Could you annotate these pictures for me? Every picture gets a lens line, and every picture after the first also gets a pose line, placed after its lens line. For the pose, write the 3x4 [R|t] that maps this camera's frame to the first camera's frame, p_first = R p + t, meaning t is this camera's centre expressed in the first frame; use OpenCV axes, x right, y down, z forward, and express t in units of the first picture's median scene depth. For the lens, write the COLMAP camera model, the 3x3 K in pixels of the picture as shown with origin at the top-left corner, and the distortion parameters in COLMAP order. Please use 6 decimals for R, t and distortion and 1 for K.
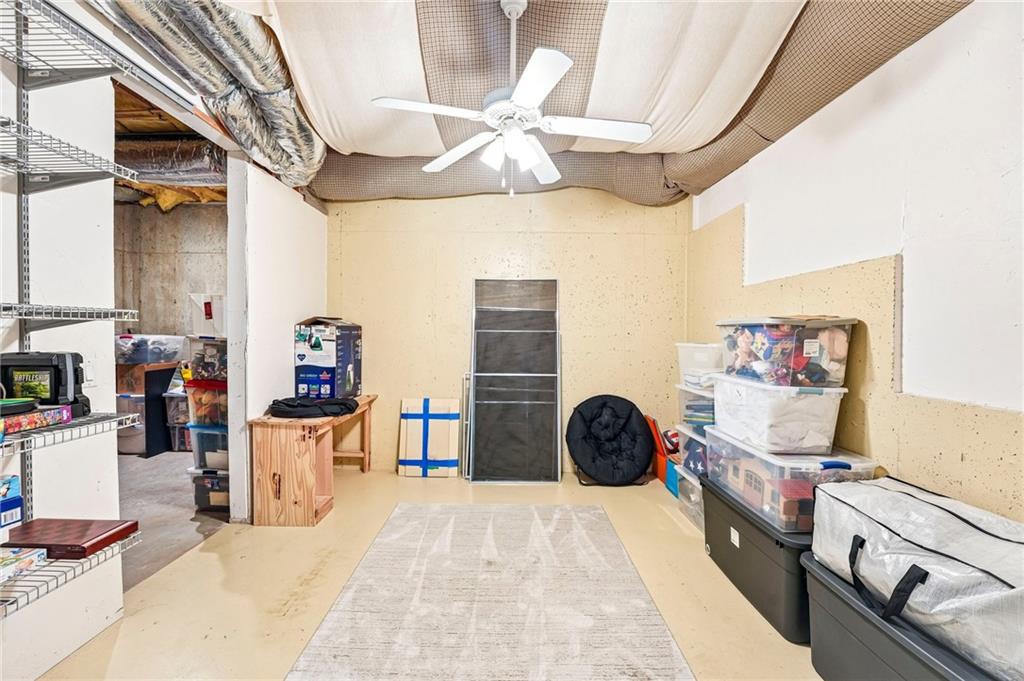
lens RADIAL K [[413.4, 0, 510.2], [0, 413.4, 340.7], [0, 0, 1]] dist [-0.028949, 0.004065]
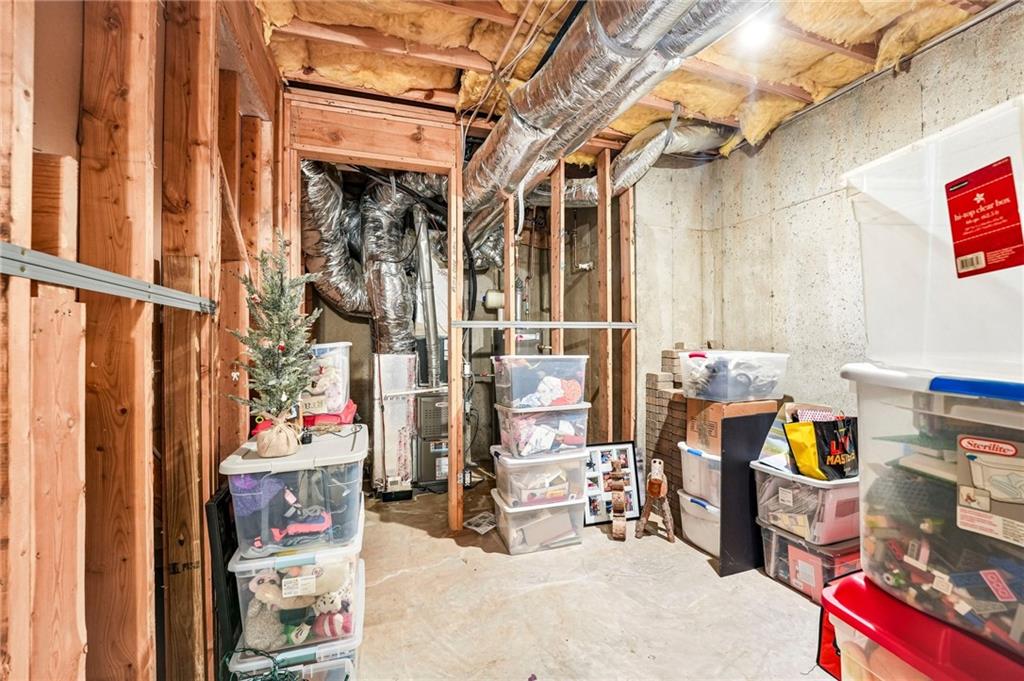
lens RADIAL K [[413.4, 0, 510.2], [0, 413.4, 340.7], [0, 0, 1]] dist [-0.028949, 0.004065]
pose [[0.314835, -0.014887, -0.949030, -0.433448], [-0.016257, 0.999646, -0.021074, -0.012314], [0.949007, 0.022063, 0.314481, 0.514155]]
